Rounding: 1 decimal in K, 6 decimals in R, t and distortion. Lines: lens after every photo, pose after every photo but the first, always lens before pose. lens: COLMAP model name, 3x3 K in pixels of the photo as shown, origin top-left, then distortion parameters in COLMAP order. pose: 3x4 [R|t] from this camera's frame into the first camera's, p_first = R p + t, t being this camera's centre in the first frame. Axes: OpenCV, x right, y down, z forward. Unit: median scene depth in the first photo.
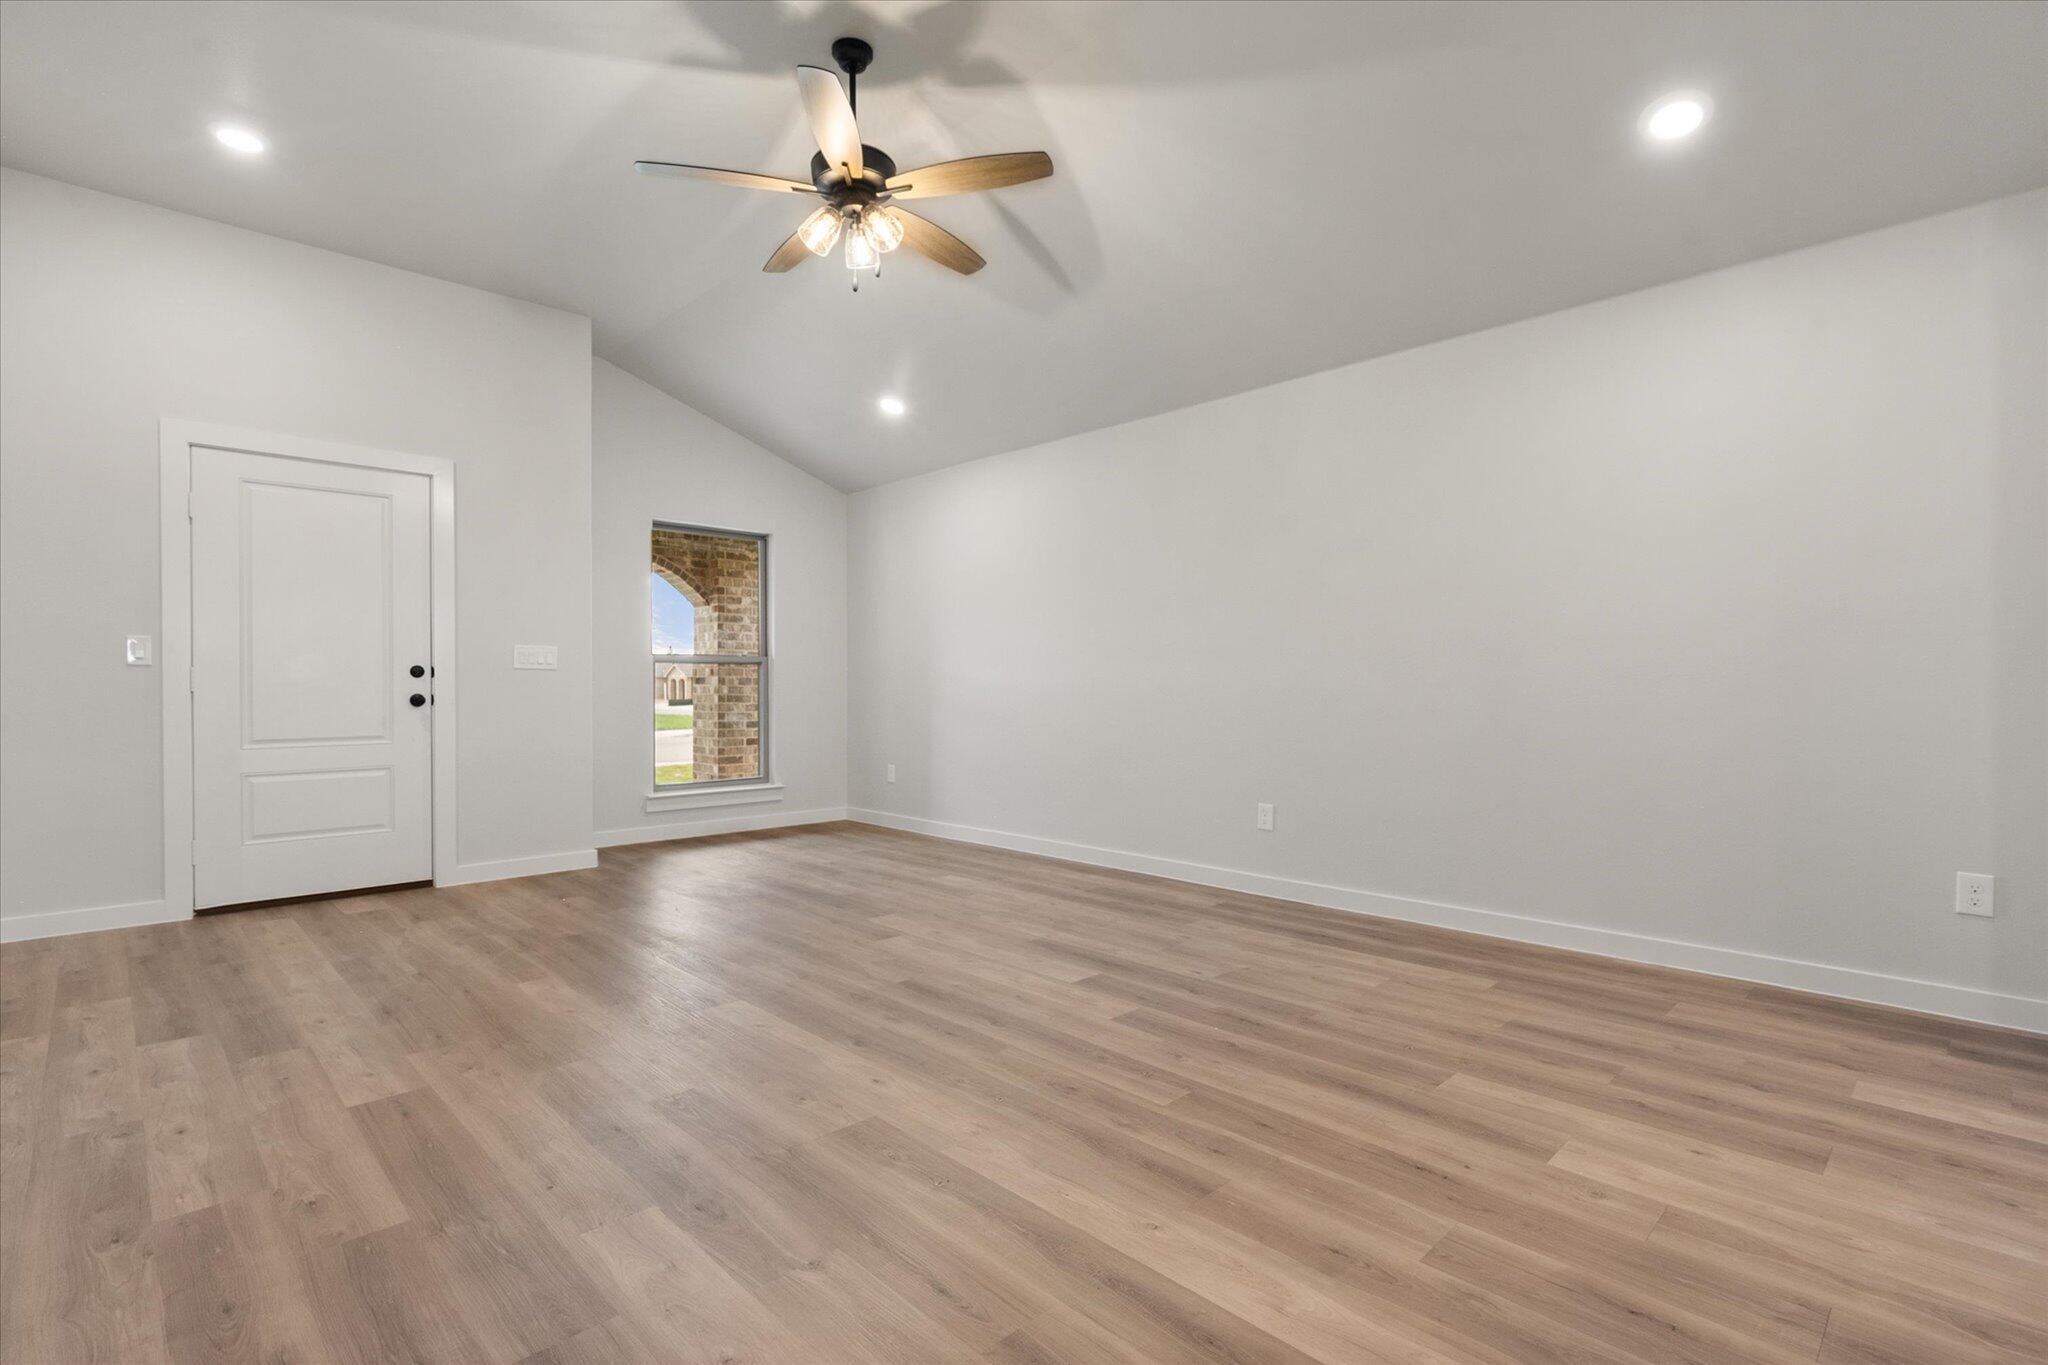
lens RADIAL K [[951.4, 0, 1015.5], [0, 951.4, 684.8], [0, 0, 1]] dist [-0.000999, -0.000340]
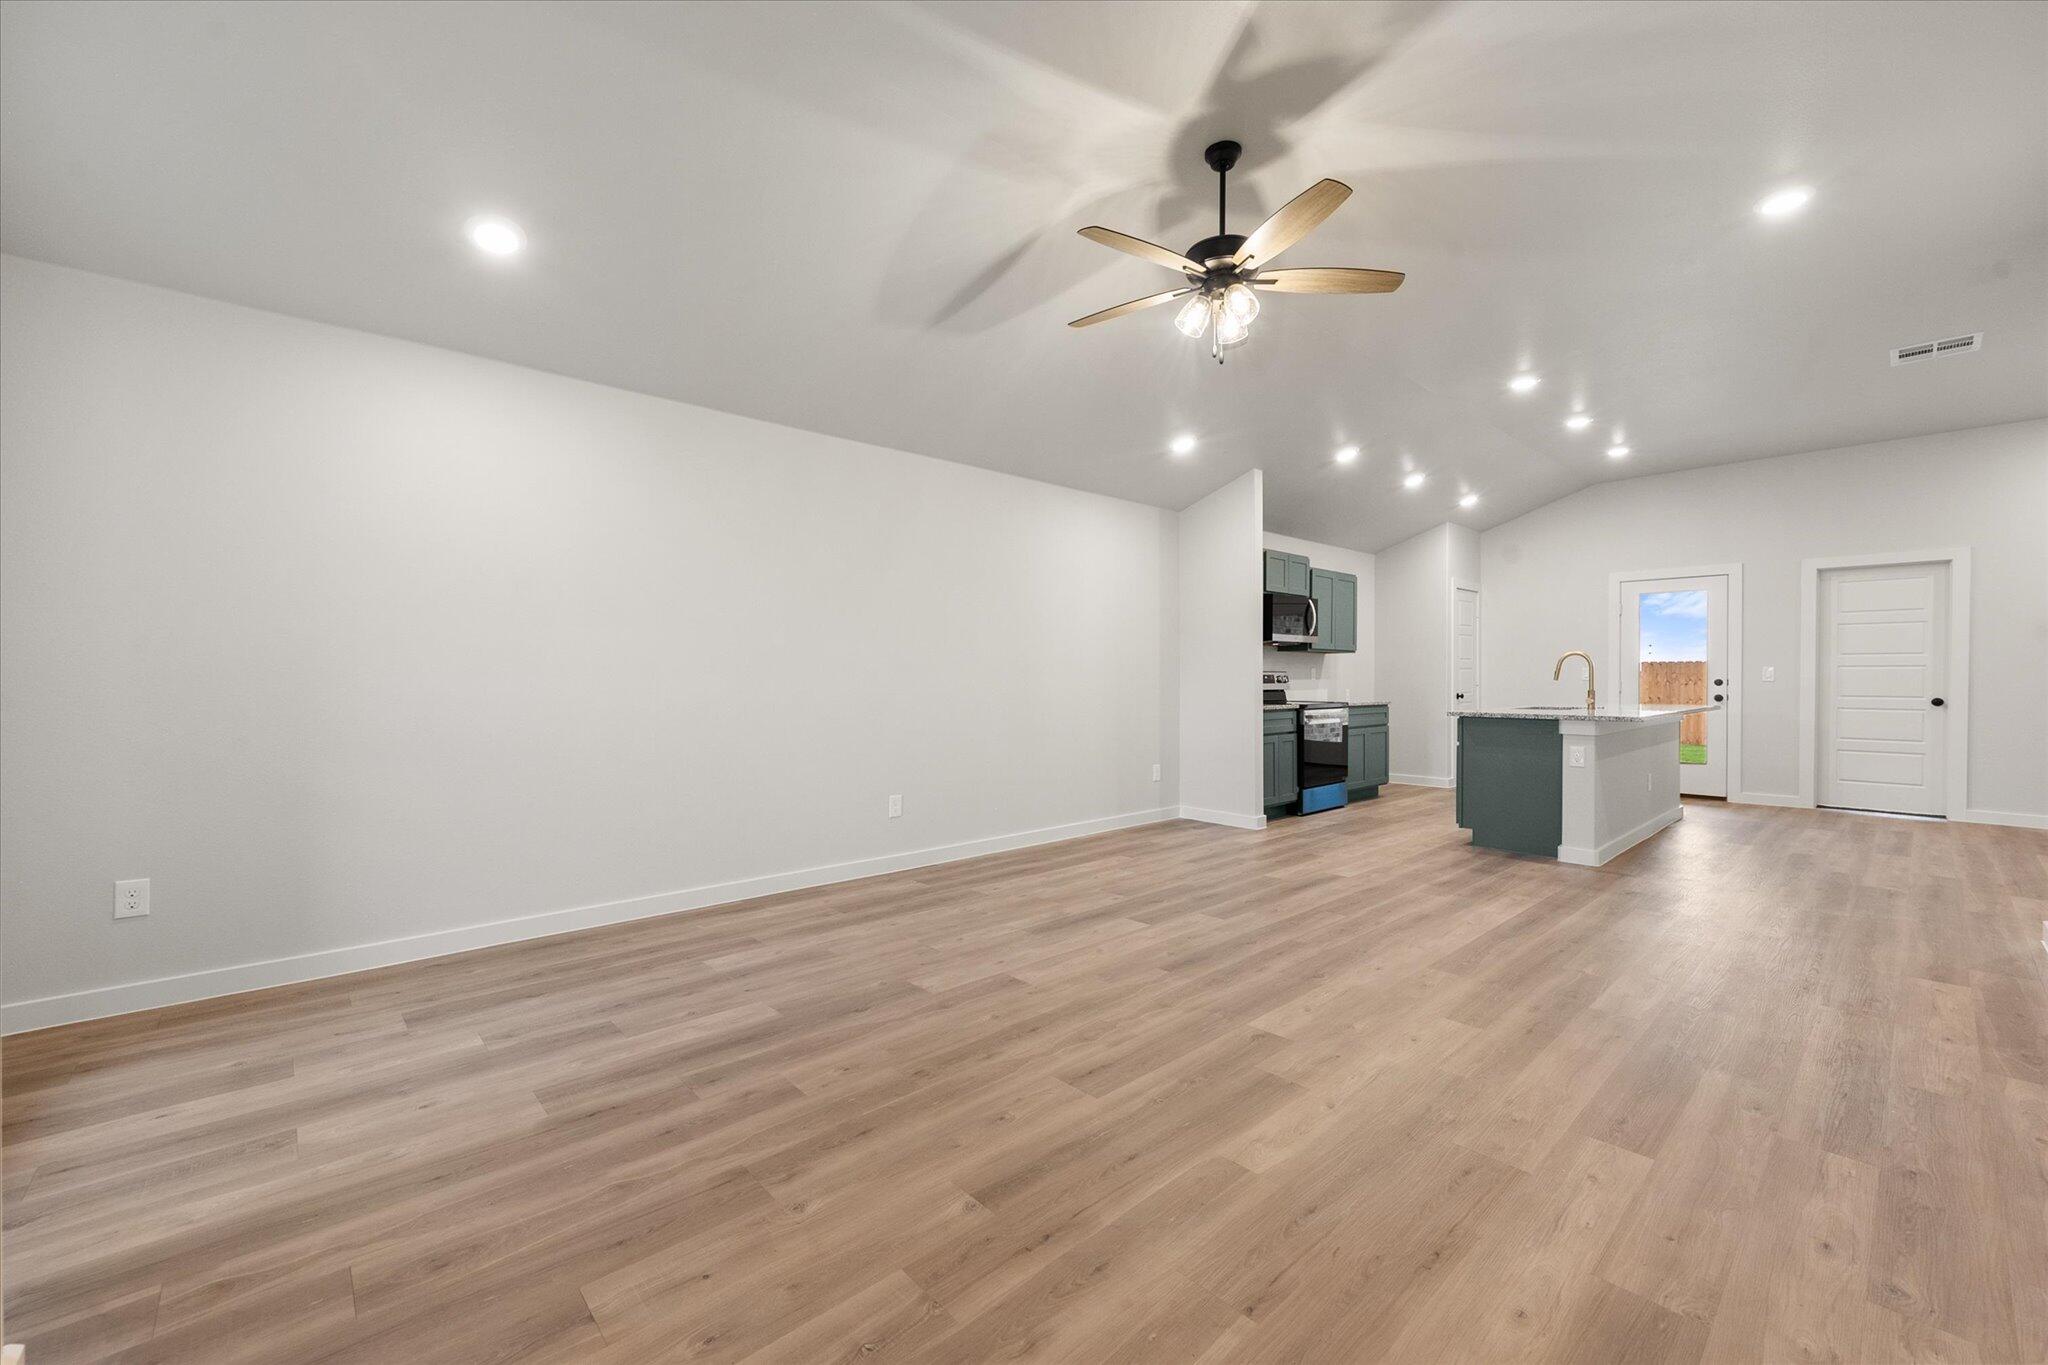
lens RADIAL K [[824.6, 0, 1024.0], [0, 824.6, 682.5], [0, 0, 1]] dist [-0.000738, 0.000939]
pose [[0.028254, -0.006534, 0.999579, -1.169885], [-0.001220, 0.999978, 0.006571, -0.037933], [-0.999600, -0.001405, 0.028245, 1.213742]]
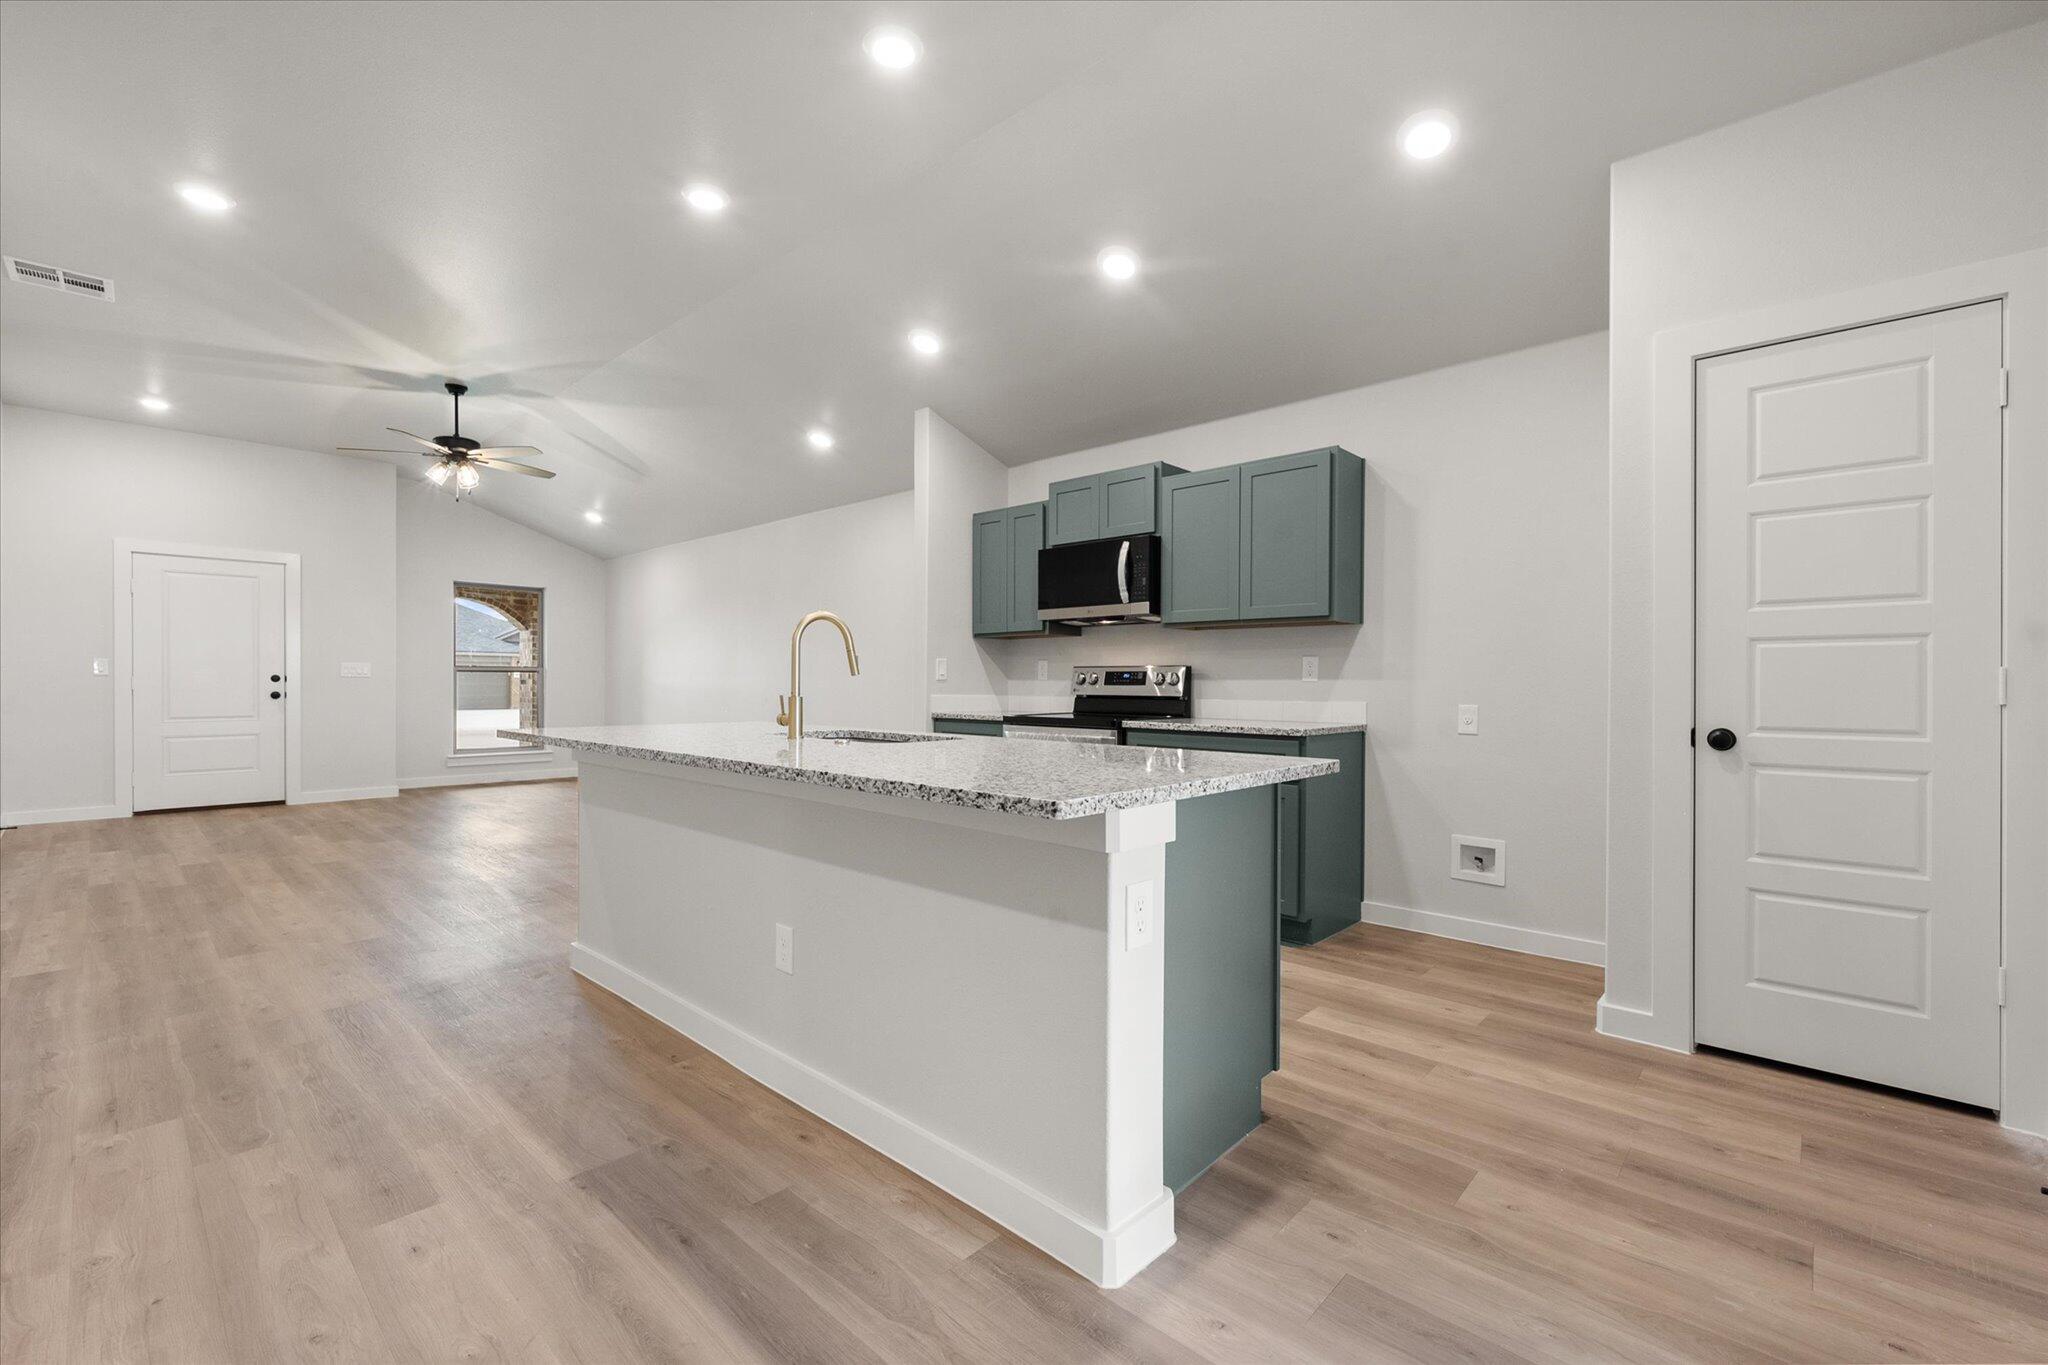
lens RADIAL K [[854.2, 0, 1024.0], [0, 854.2, 682.5], [0, 0, 1]] dist [-0.004709, 0.000152]
pose [[0.998068, 0.005821, 0.061852, 0.962531], [-0.005886, 0.999982, 0.000878, -0.024842], [-0.061846, -0.001241, 0.998085, -0.950327]]
